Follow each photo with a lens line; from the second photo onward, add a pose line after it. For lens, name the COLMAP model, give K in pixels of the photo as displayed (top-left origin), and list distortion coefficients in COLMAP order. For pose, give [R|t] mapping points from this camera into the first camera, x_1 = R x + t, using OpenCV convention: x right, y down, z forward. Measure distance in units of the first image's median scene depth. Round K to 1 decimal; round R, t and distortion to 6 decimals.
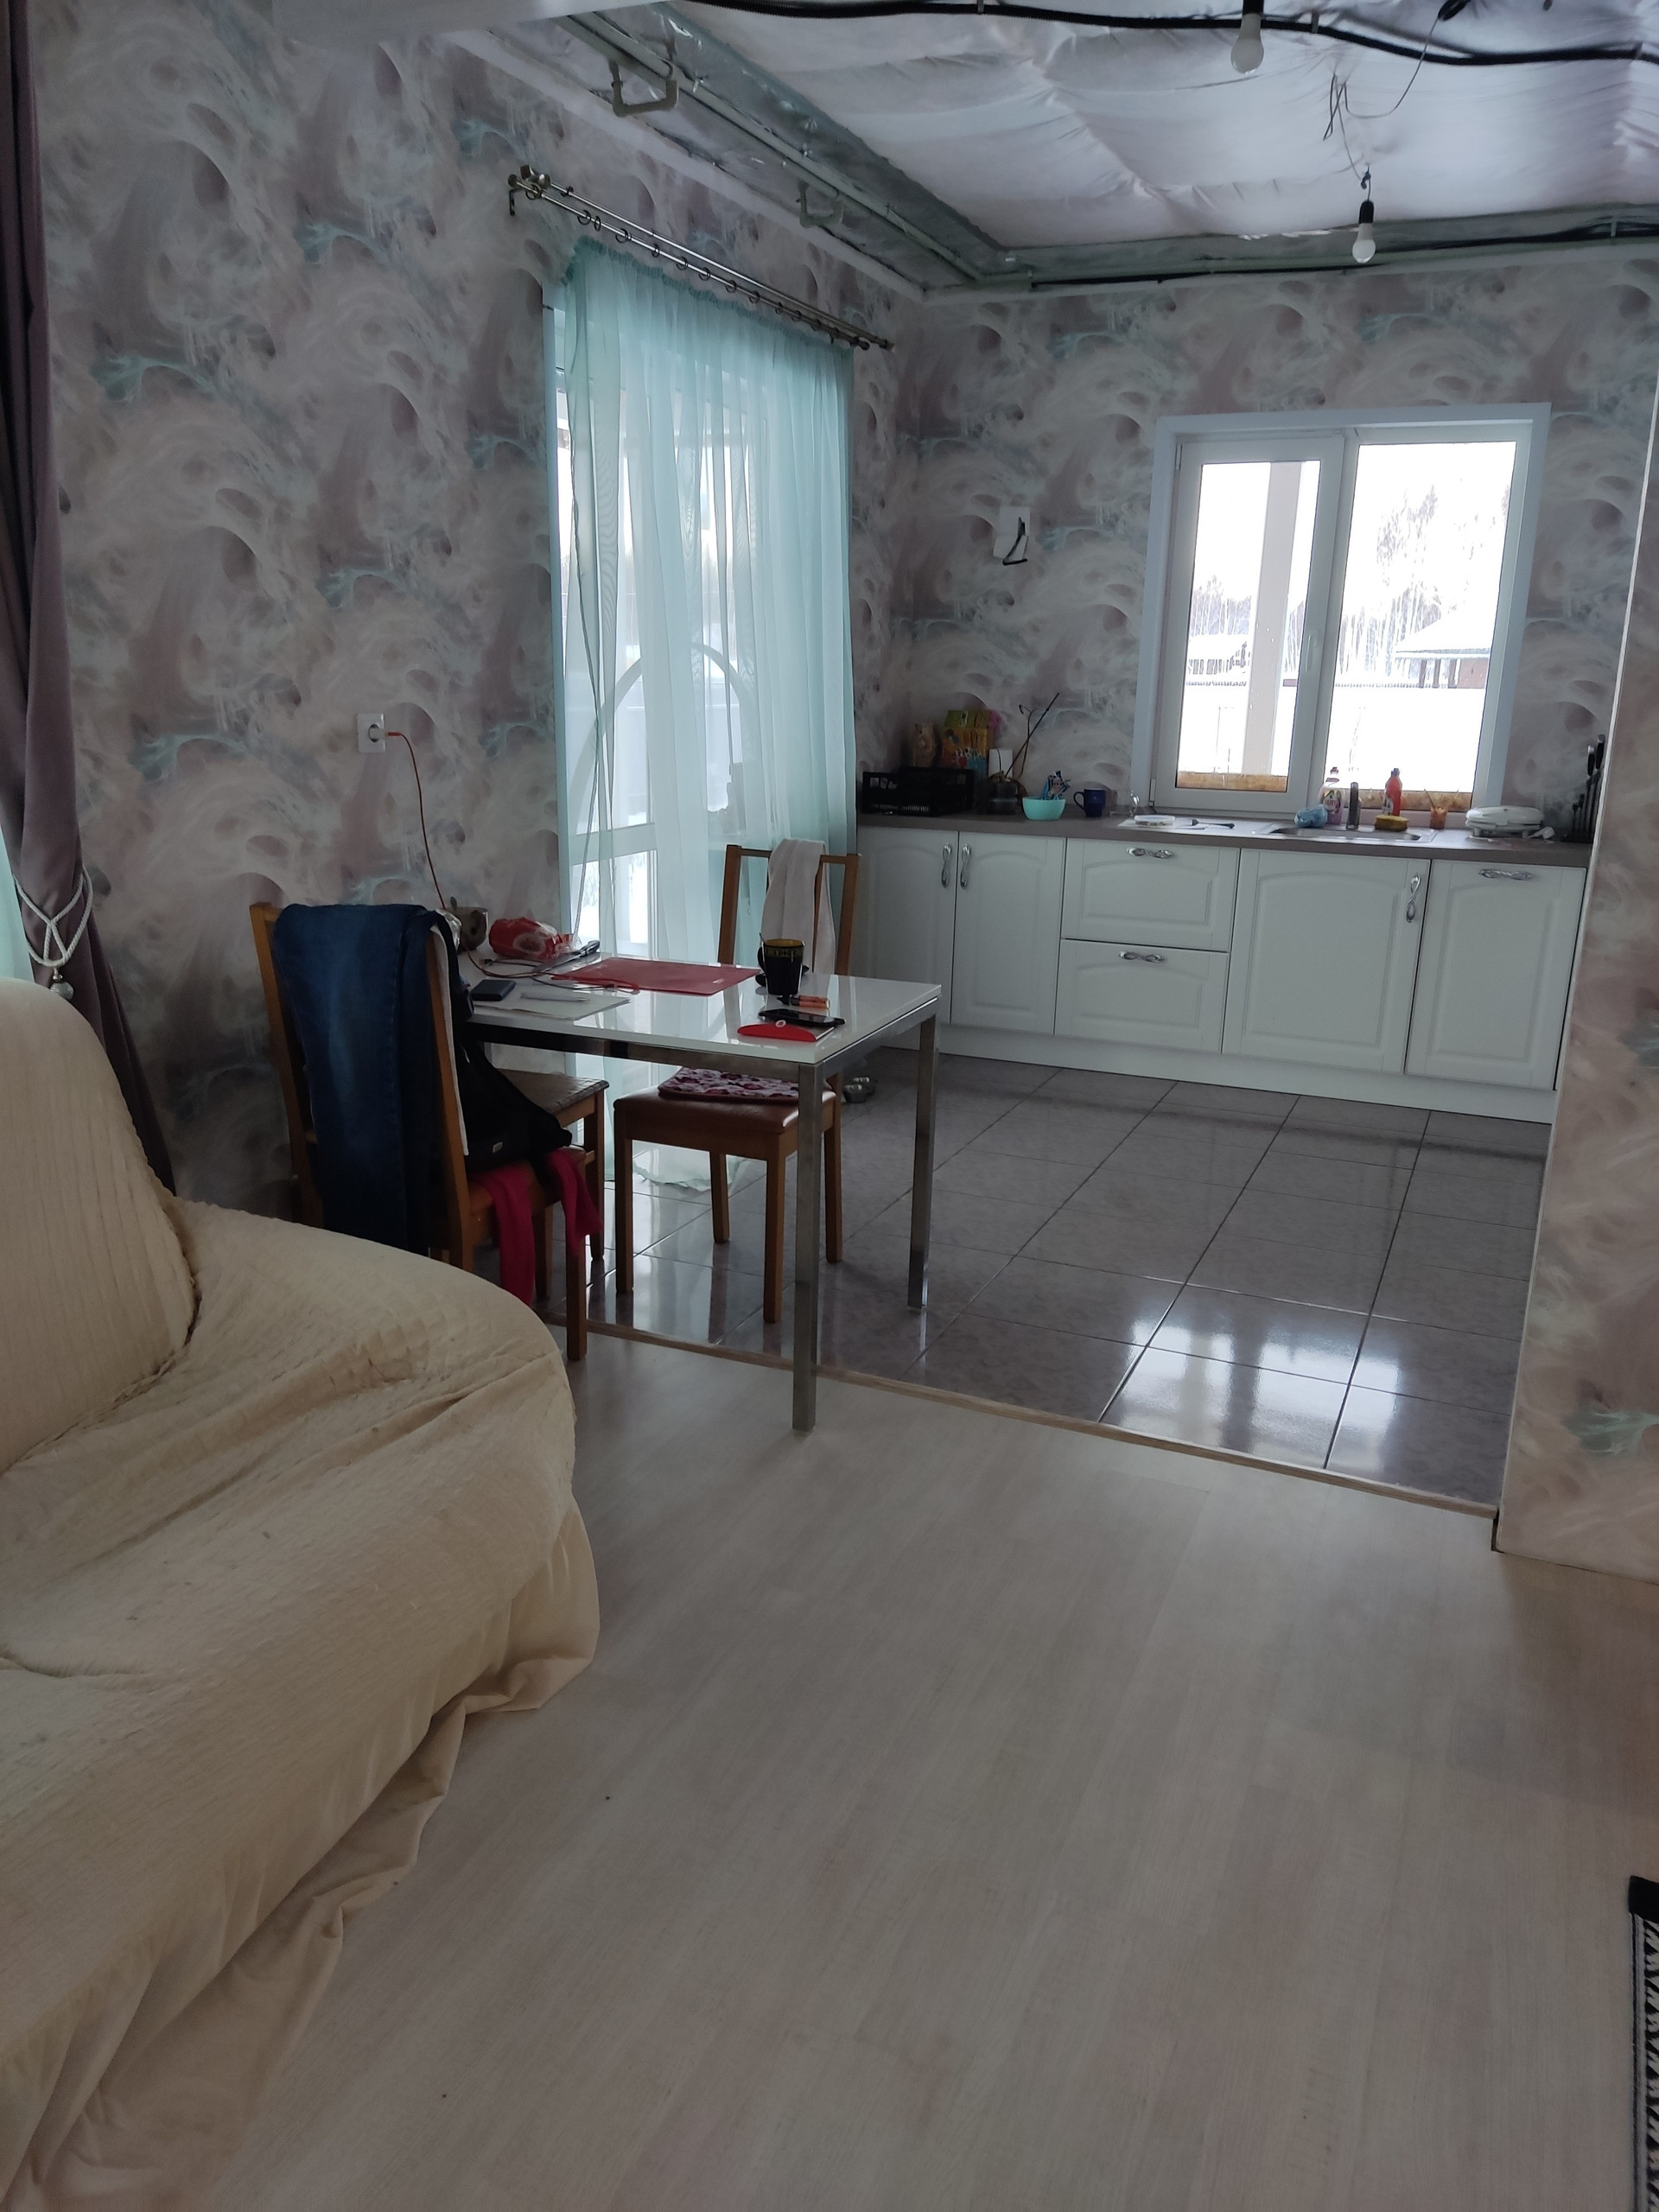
lens RADIAL K [[1621.0, 0, 817.3], [0, 1621.0, 1111.1], [0, 0, 1]] dist [0.115083, -0.175060]
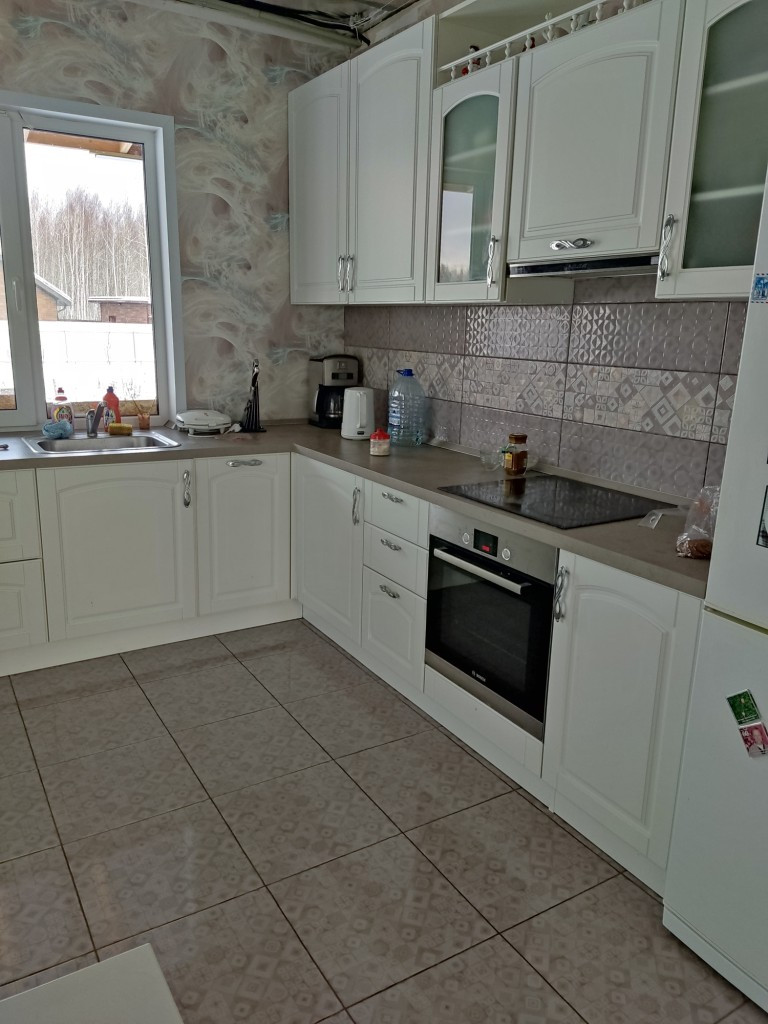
lens RADIAL K [[750.4, 0, 378.4], [0, 750.4, 514.3], [0, 0, 1]] dist [0.115083, -0.175060]
pose [[0.573262, -0.205185, 0.793265, -0.024424], [0.203825, 0.973416, 0.104486, -0.128156], [-0.793616, 0.101789, 0.599844, 0.473504]]
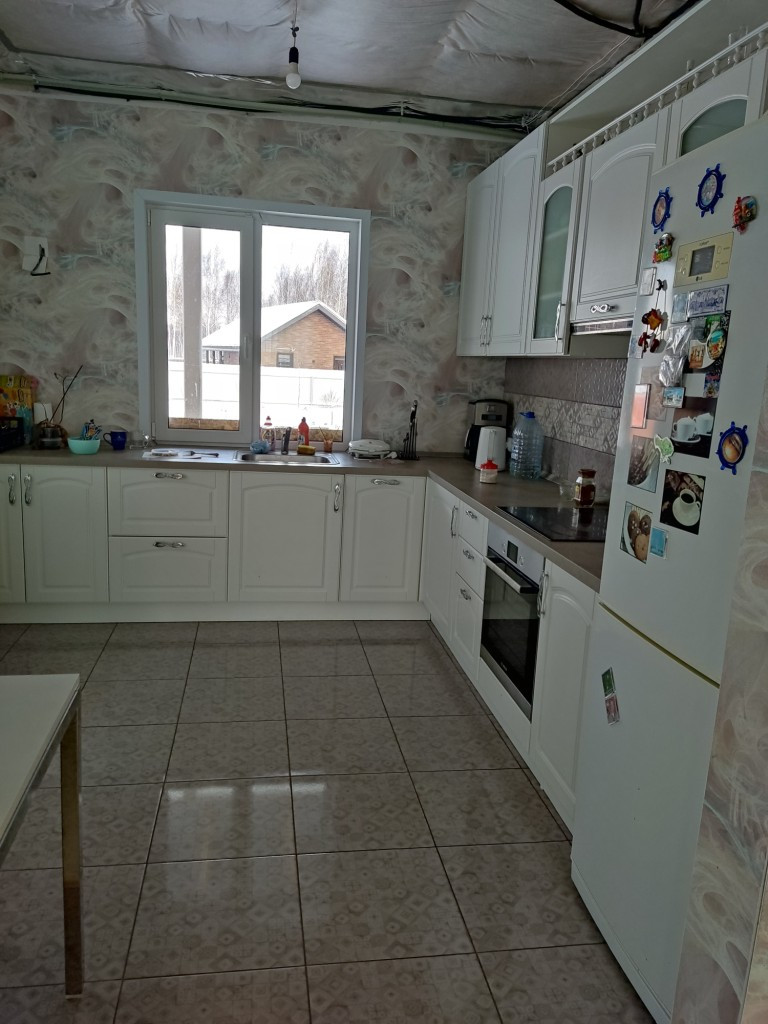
lens RADIAL K [[750.4, 0, 378.4], [0, 750.4, 514.3], [0, 0, 1]] dist [0.115083, -0.175060]
pose [[0.842077, -0.083428, 0.532867, -0.003330], [0.111546, 0.993543, -0.020719, -0.084102], [-0.527698, 0.076886, 0.845946, 0.309956]]
